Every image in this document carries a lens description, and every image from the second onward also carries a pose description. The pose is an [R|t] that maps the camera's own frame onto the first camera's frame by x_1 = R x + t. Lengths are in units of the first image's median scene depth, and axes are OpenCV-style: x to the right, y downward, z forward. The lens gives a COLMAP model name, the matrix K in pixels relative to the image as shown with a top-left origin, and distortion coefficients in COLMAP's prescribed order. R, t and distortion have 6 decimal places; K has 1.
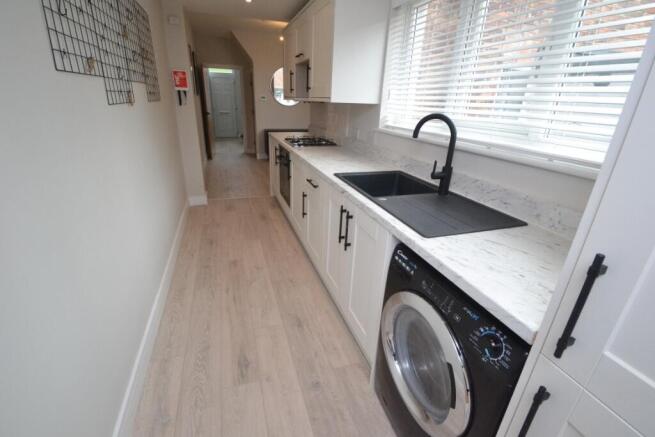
lens RADIAL K [[291.4, 0, 321.3], [0, 291.4, 215.7], [0, 0, 1]] dist [0.002742, -0.011278]
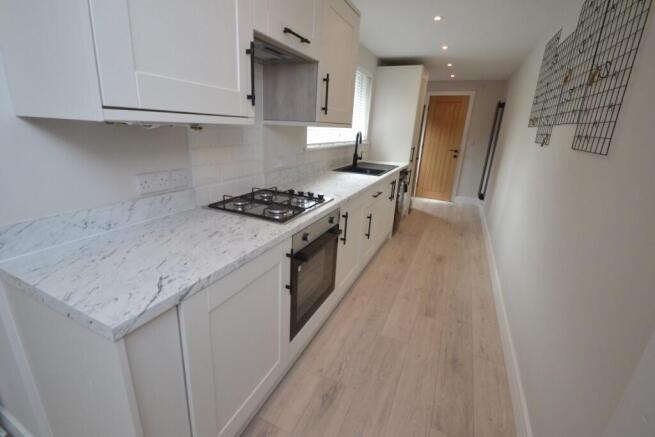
lens RADIAL K [[291.4, 0, 321.3], [0, 291.4, 215.7], [0, 0, 1]] dist [0.002742, -0.011278]
pose [[-0.723685, -0.273277, 0.633719, -0.593601], [0.181658, 0.810447, 0.556934, -0.684817], [-0.665793, 0.518165, -0.536866, 1.684848]]
